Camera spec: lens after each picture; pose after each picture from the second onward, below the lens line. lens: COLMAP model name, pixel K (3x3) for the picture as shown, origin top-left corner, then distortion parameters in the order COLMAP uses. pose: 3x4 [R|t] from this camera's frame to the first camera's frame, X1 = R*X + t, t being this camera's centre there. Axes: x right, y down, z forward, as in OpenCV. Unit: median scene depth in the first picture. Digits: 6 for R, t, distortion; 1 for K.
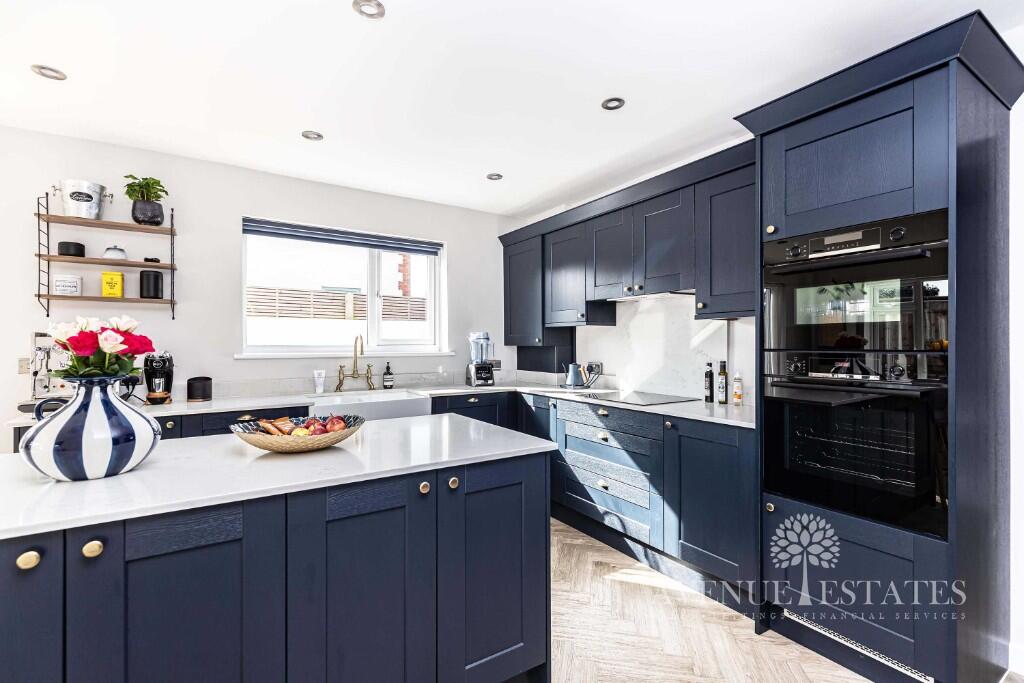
lens RADIAL K [[464.3, 0, 512.4], [0, 464.3, 342.5], [0, 0, 1]] dist [0.001988, -0.000156]
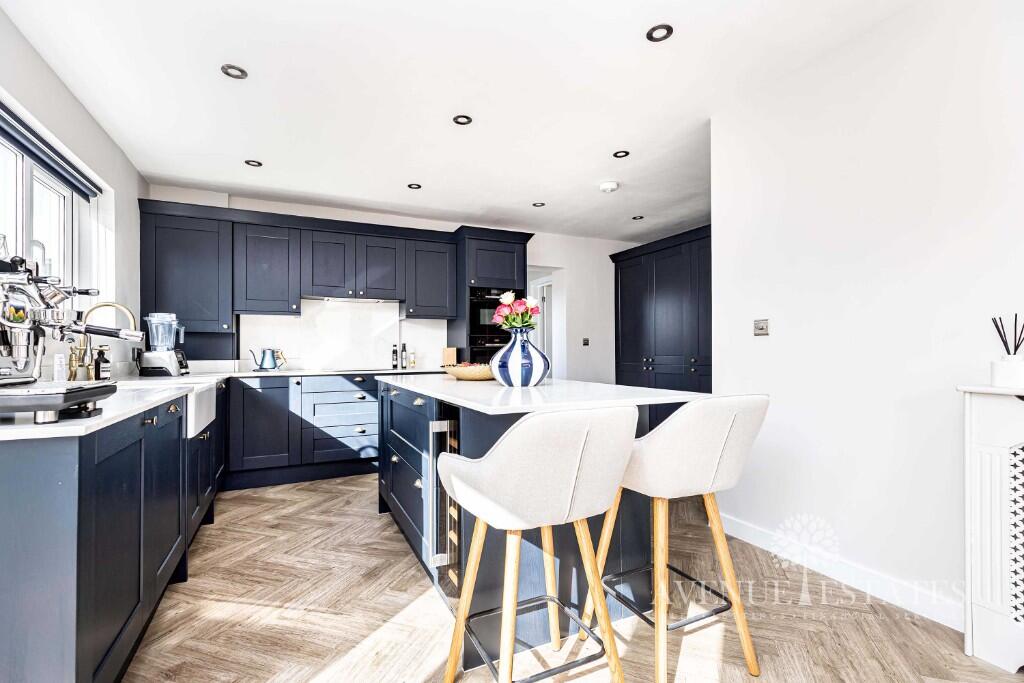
lens RADIAL K [[464.3, 0, 516.1], [0, 464.3, 350.1], [0, 0, 1]] dist [0.001988, -0.000156]
pose [[0.103401, 0.007434, 0.994612, -1.147891], [0.007005, 0.999942, -0.008202, 0.076862], [-0.994615, 0.007816, 0.103343, 0.379677]]
